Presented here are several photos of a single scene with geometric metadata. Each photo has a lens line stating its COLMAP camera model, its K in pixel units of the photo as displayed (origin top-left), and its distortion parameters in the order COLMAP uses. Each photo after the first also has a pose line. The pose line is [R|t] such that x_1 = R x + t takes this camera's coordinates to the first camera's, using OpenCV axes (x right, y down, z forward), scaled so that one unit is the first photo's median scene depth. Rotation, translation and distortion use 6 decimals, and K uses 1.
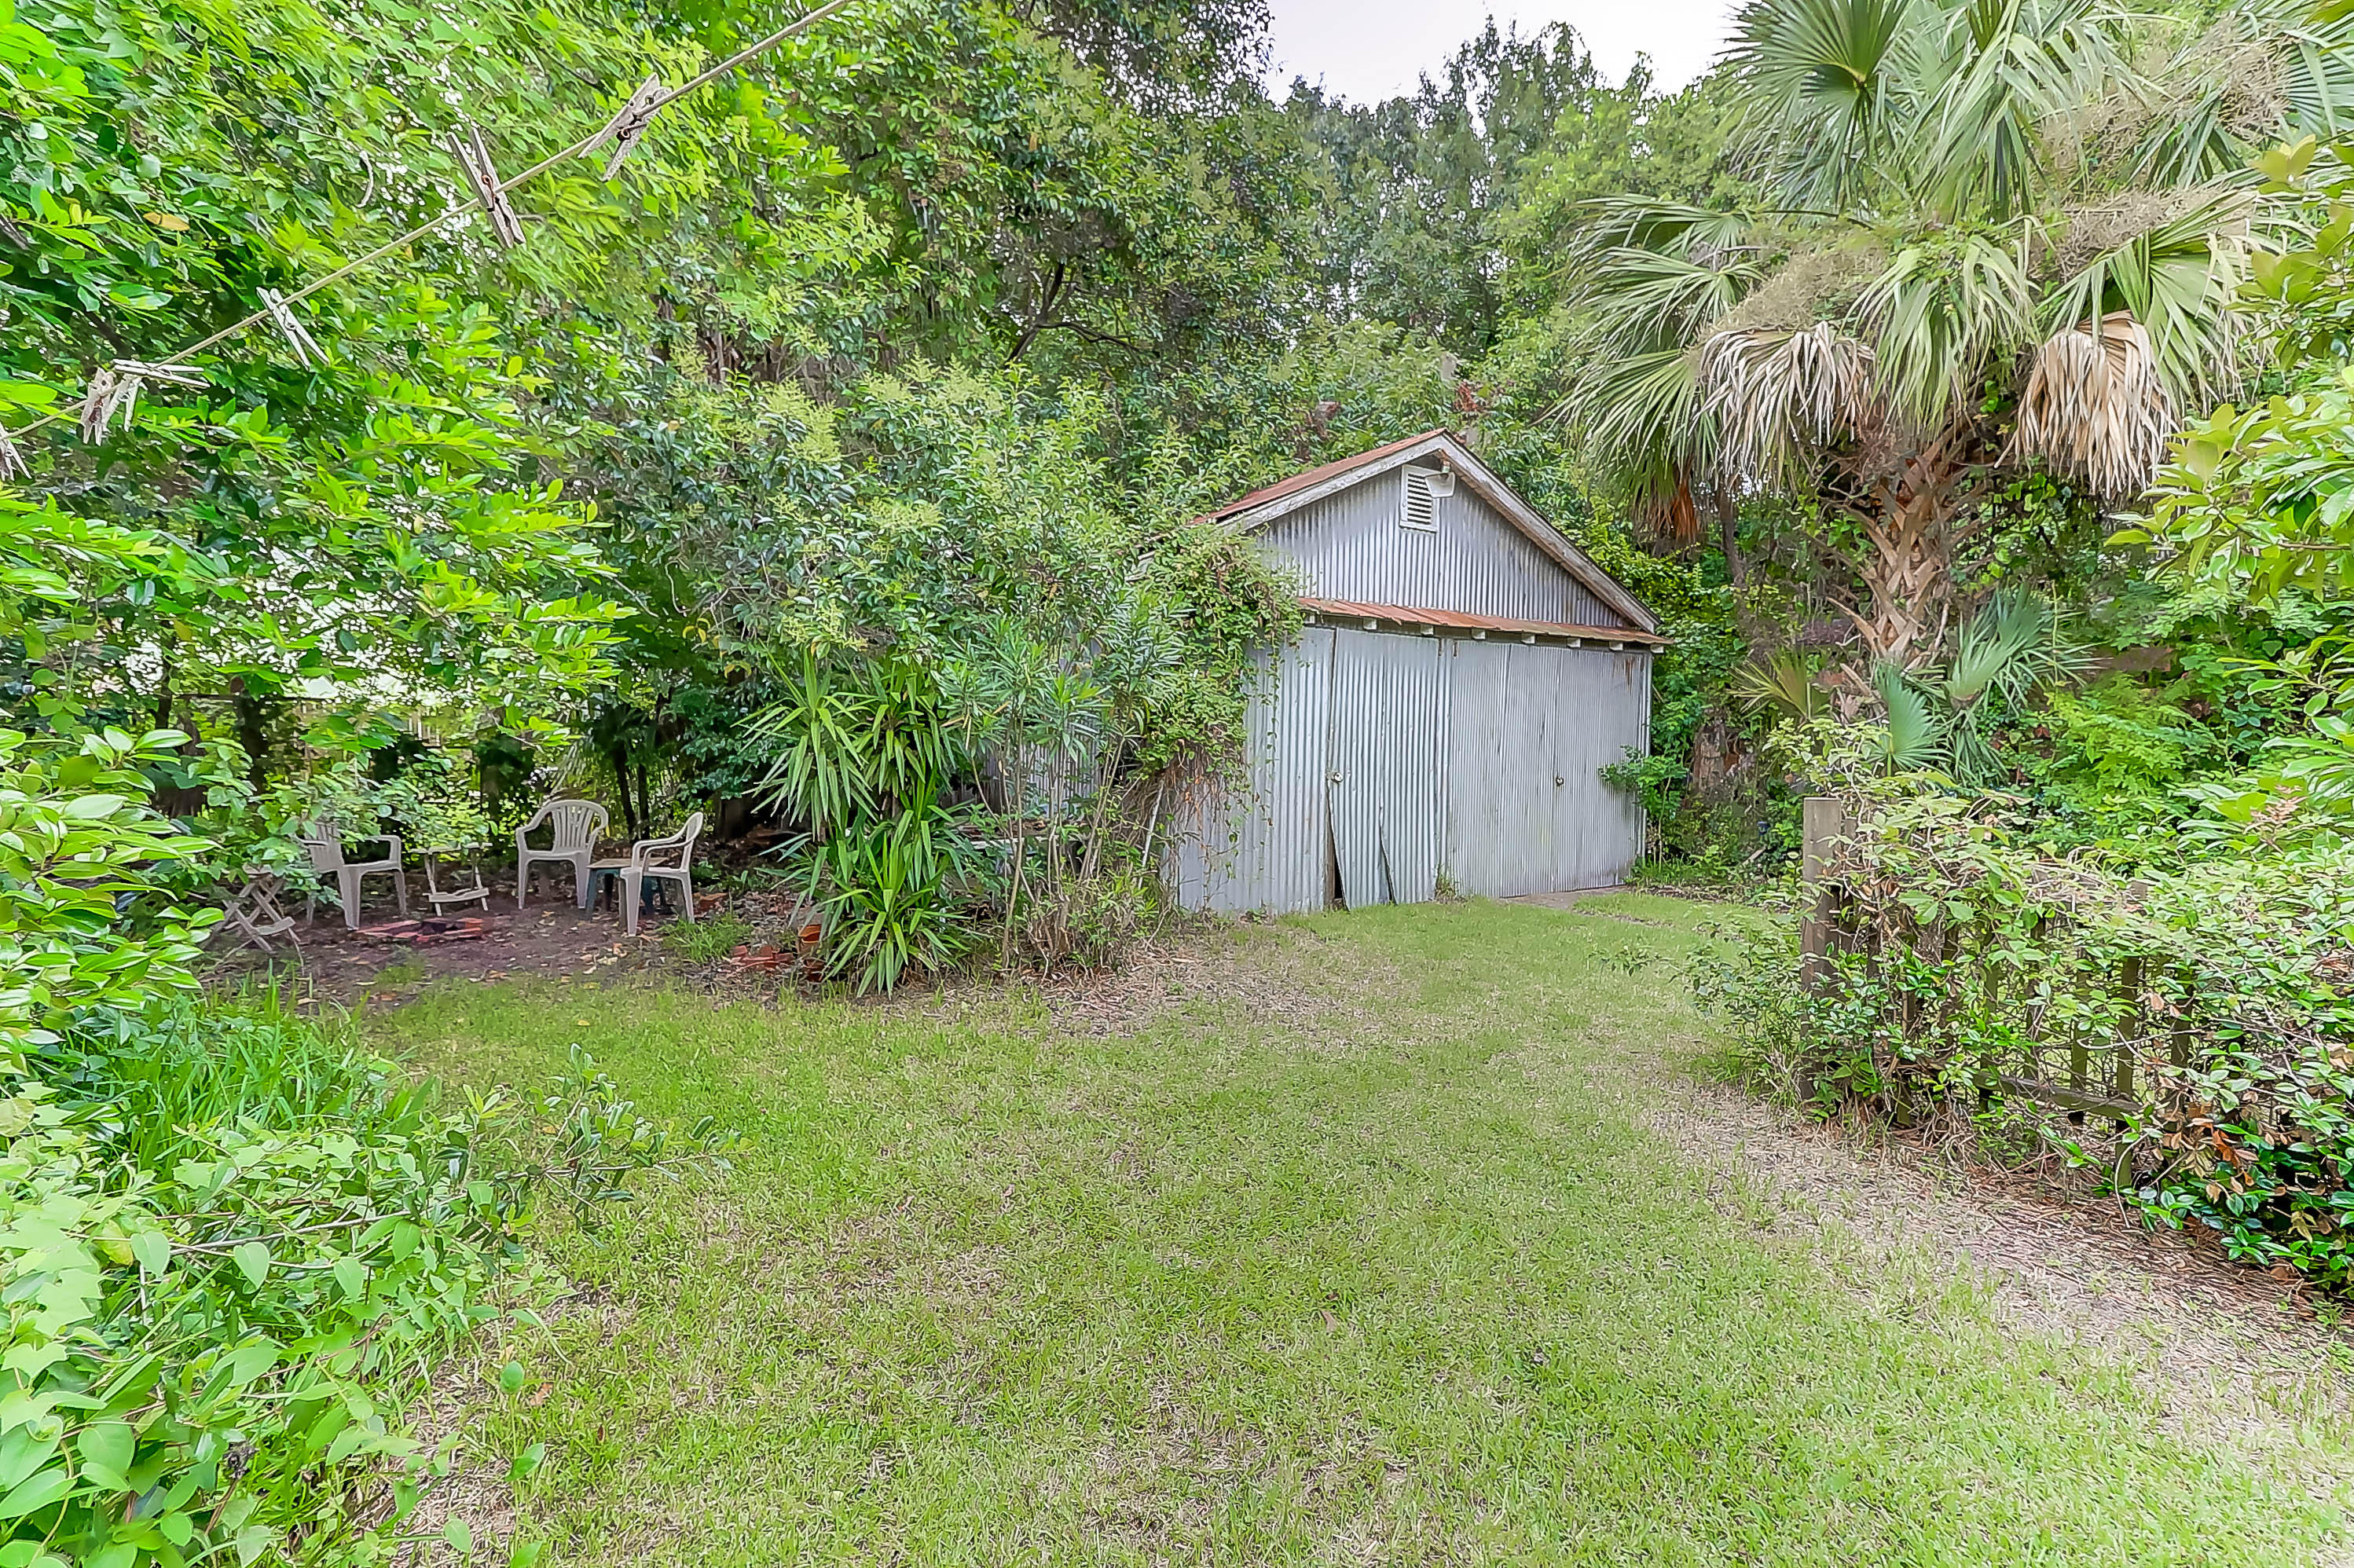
lens RADIAL K [[1075.2, 0, 1176.1], [0, 1075.2, 778.6], [0, 0, 1]] dist [0.006071, 0.000146]
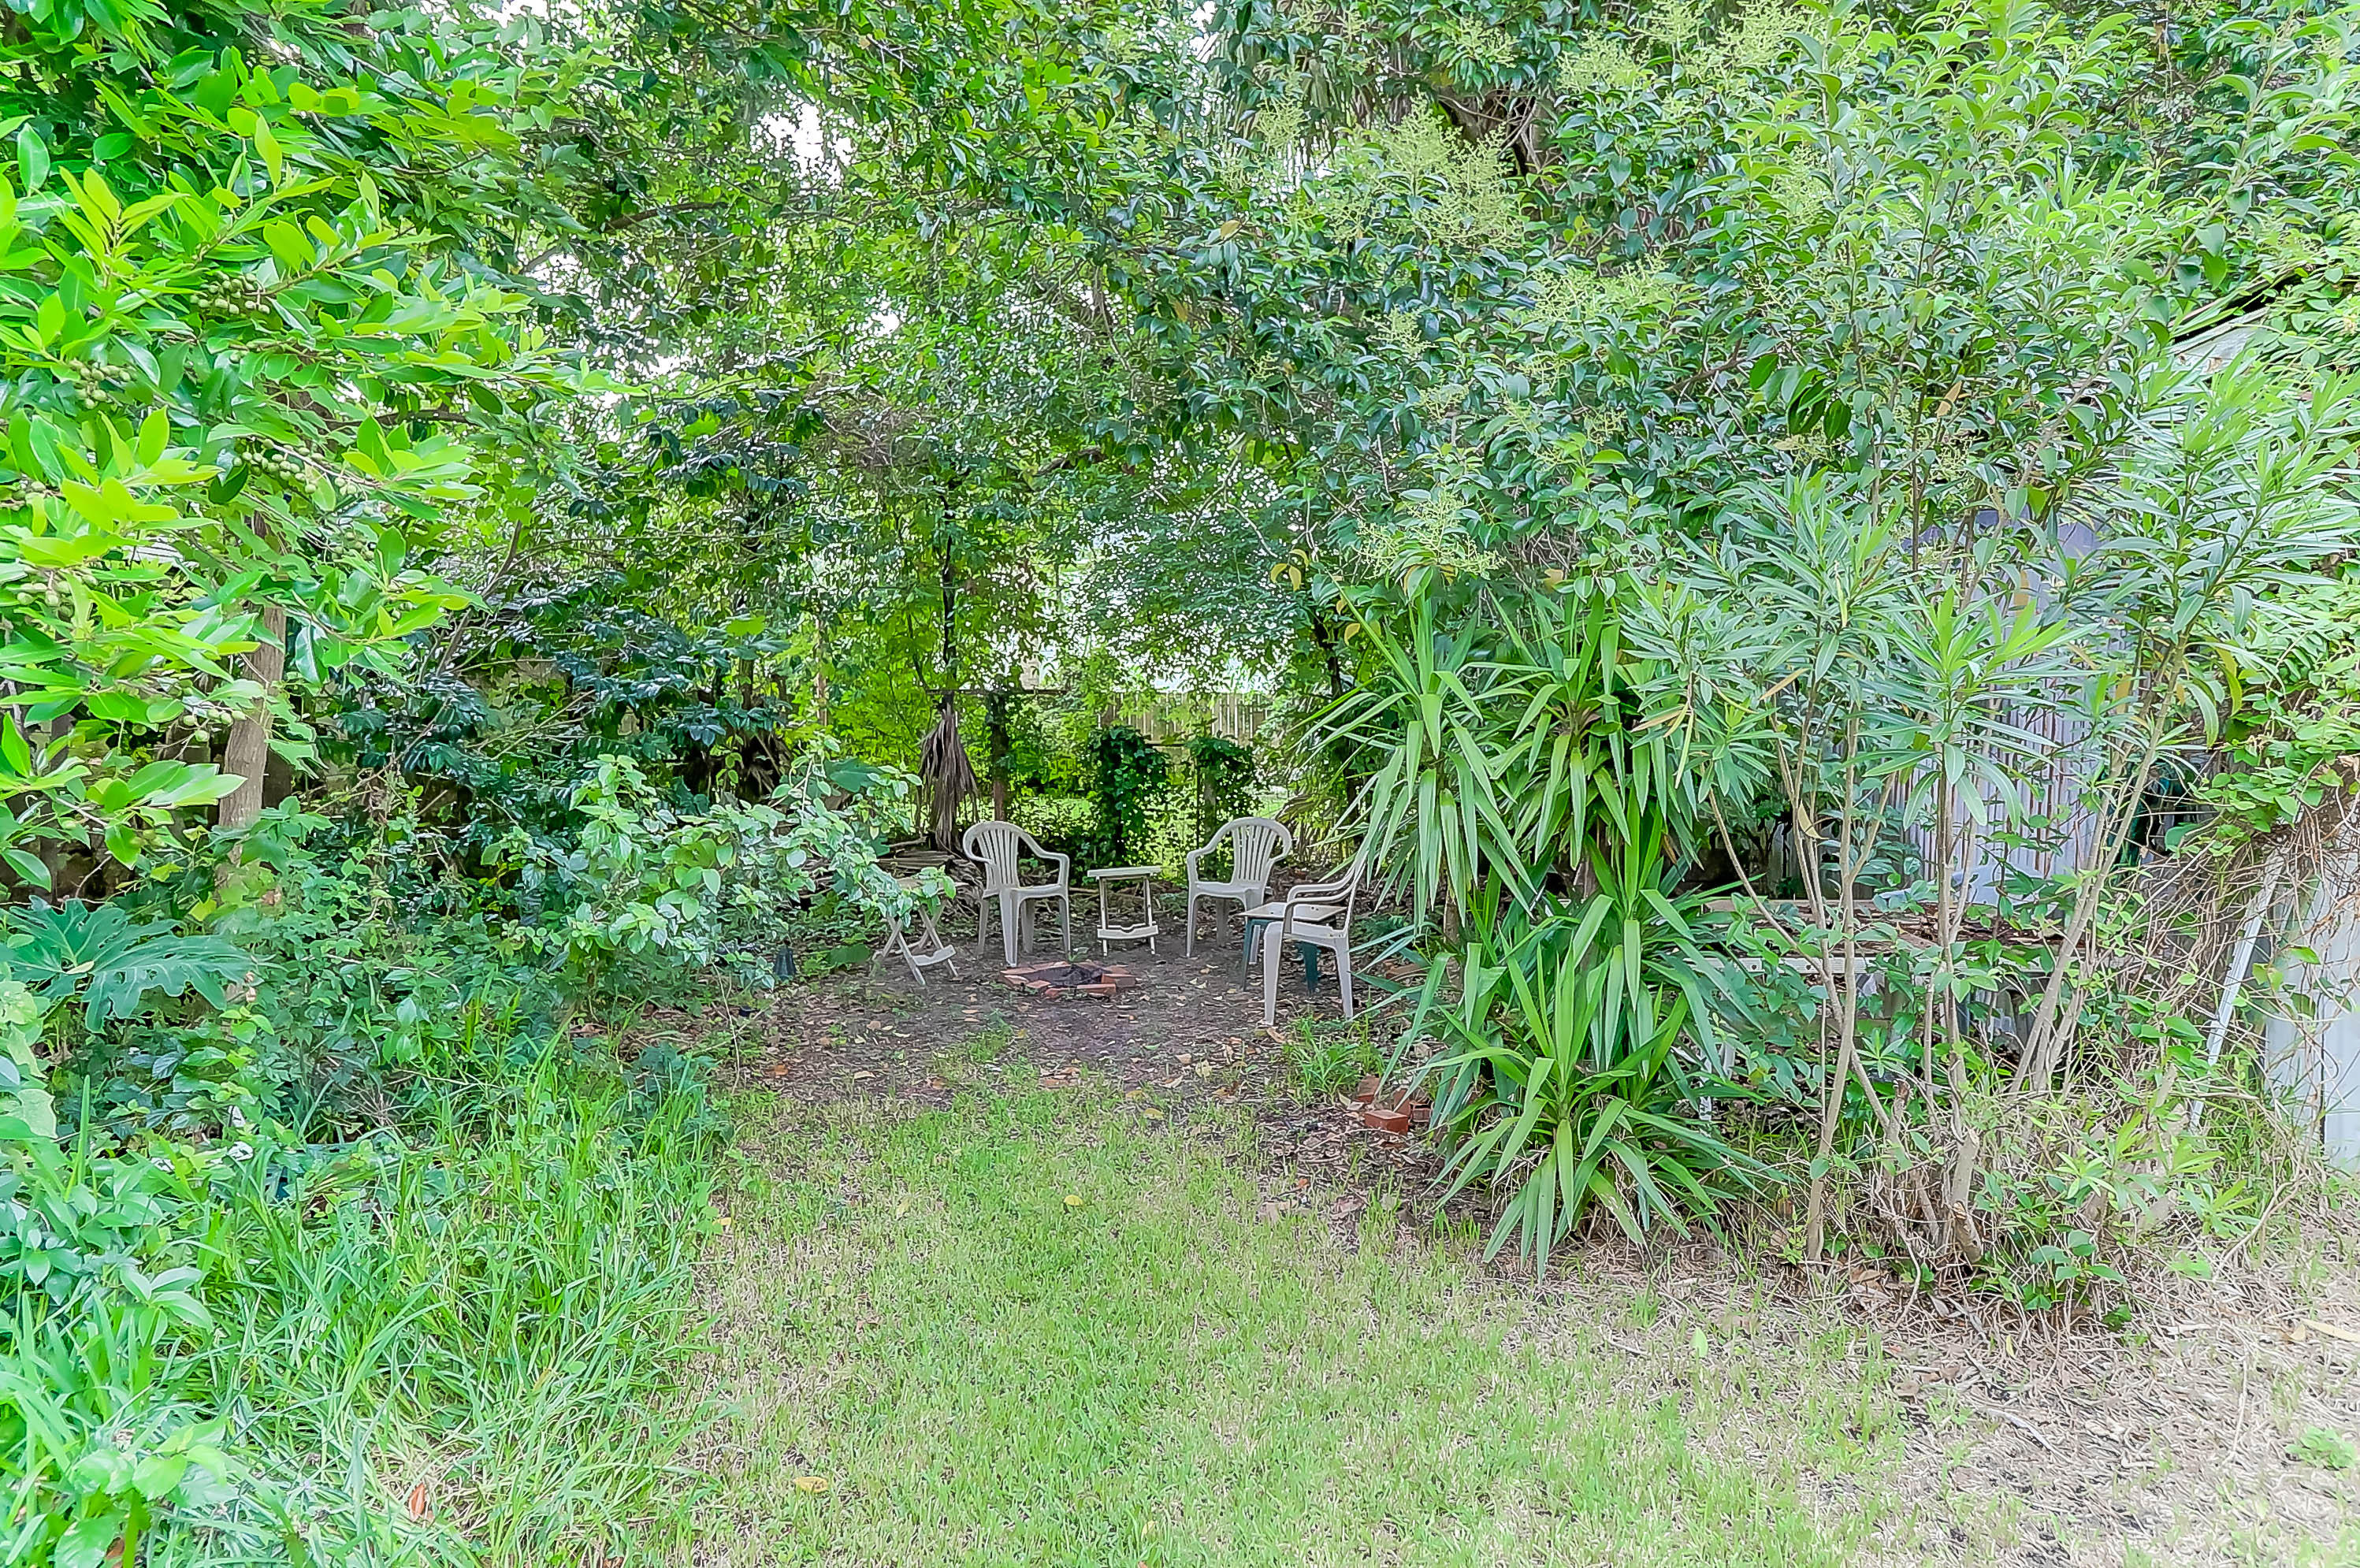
lens RADIAL K [[1318.6, 0, 1179.9], [0, 1318.6, 774.6], [0, 0, 1]] dist [0.025467, -0.001154]
pose [[0.768441, 0.020336, -0.639597, -0.009329], [-0.019140, 0.999778, 0.008793, -0.027347], [0.639634, 0.005485, 0.768660, 0.393299]]
